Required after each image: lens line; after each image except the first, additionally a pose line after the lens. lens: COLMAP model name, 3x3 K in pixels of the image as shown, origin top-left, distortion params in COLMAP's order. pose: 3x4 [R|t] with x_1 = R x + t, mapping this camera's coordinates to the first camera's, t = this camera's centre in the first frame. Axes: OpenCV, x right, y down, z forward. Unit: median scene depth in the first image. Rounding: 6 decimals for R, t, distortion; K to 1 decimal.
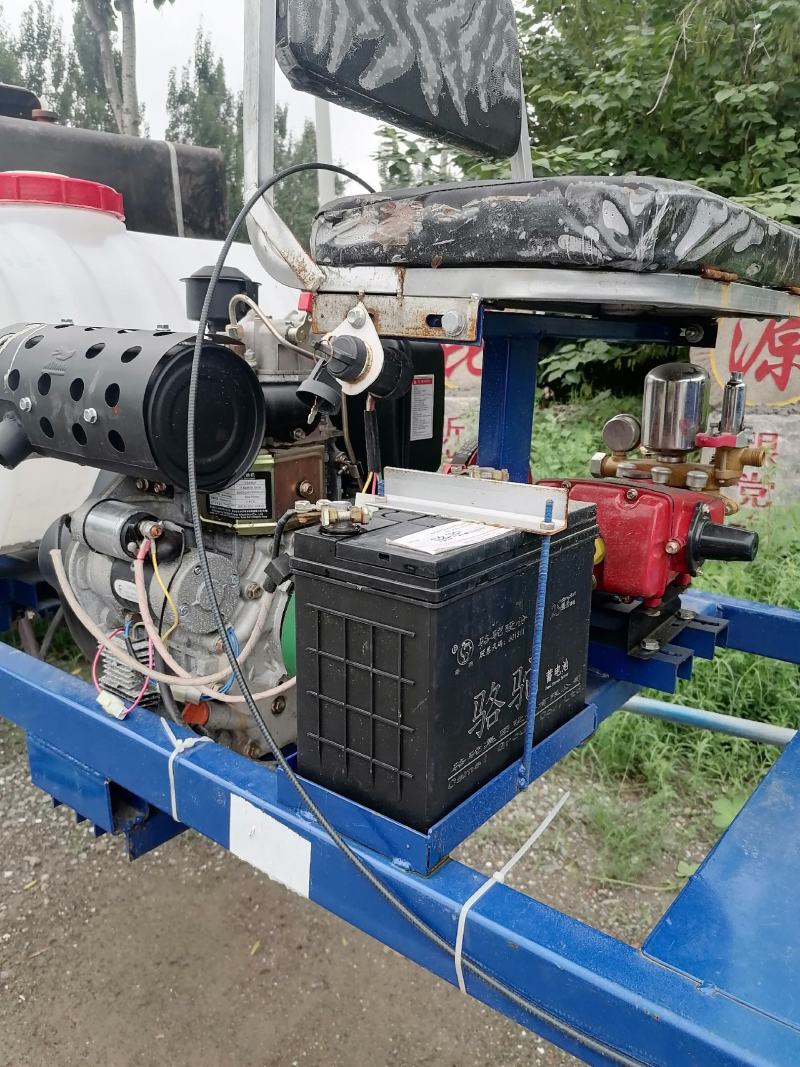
lens RADIAL K [[811.0, 0, 384.9], [0, 811.0, 516.7], [0, 0, 1]] dist [0.054008, -0.003890]
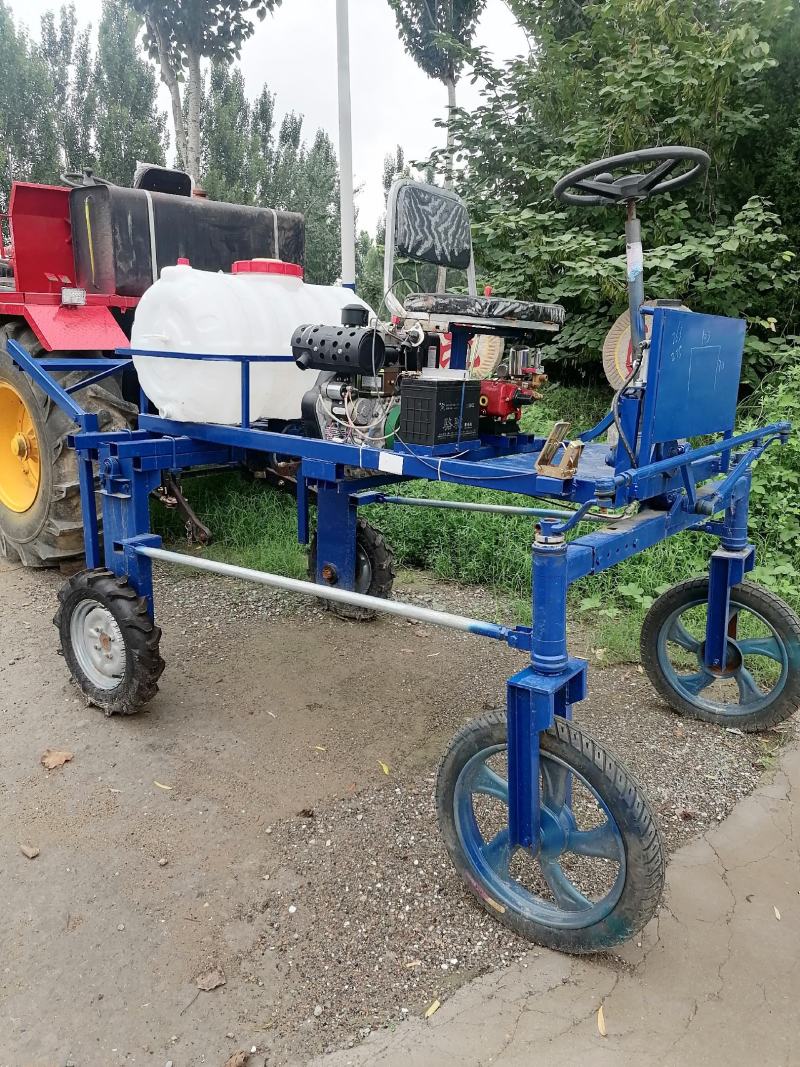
lens RADIAL K [[805.8, 0, 400.0], [0, 805.8, 533.5], [0, 0, 1]] dist [0.109054, -0.119685]
pose [[0.999352, 0.027076, 0.023735, -0.133540], [-0.027383, 0.999544, 0.012697, 0.508372], [-0.023381, -0.013338, 0.999638, -2.096626]]
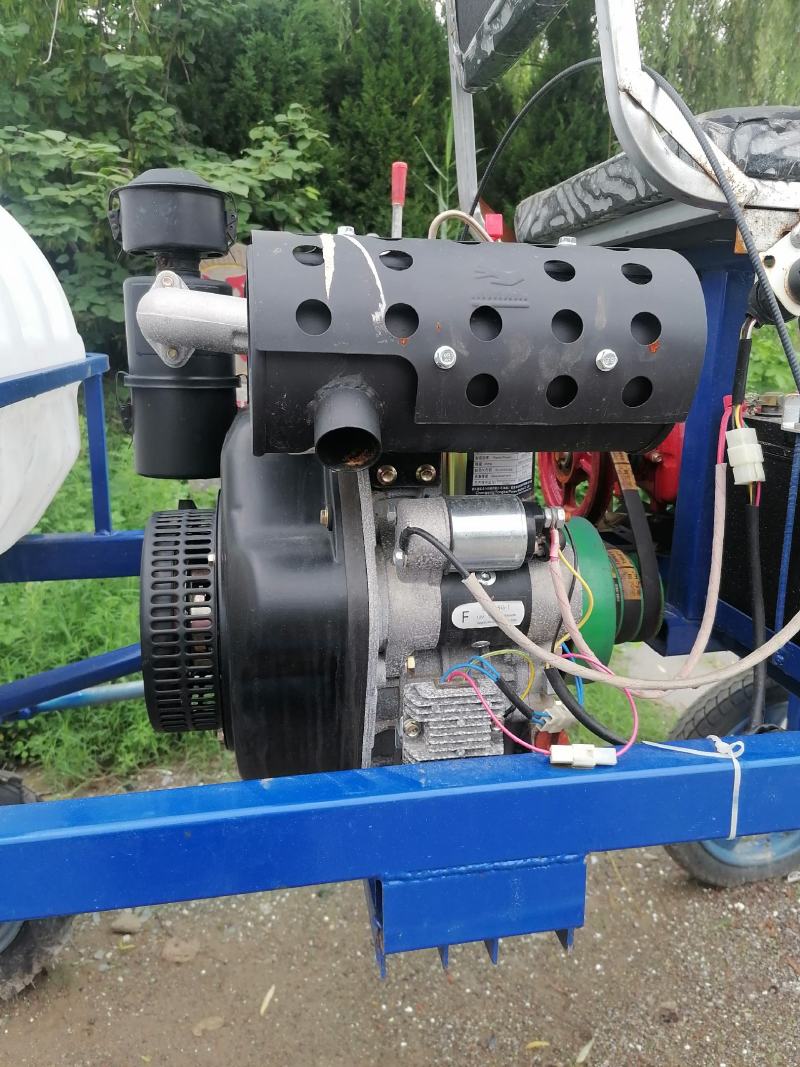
lens RADIAL K [[832.3, 0, 400.0], [0, 832.3, 533.5], [0, 0, 1]] dist [0.077589, -0.134084]
pose [[0.667060, -0.195357, 0.718934, -0.855759], [0.172300, 0.979299, 0.106238, -0.069800], [-0.724806, 0.053005, 0.686911, 0.526071]]
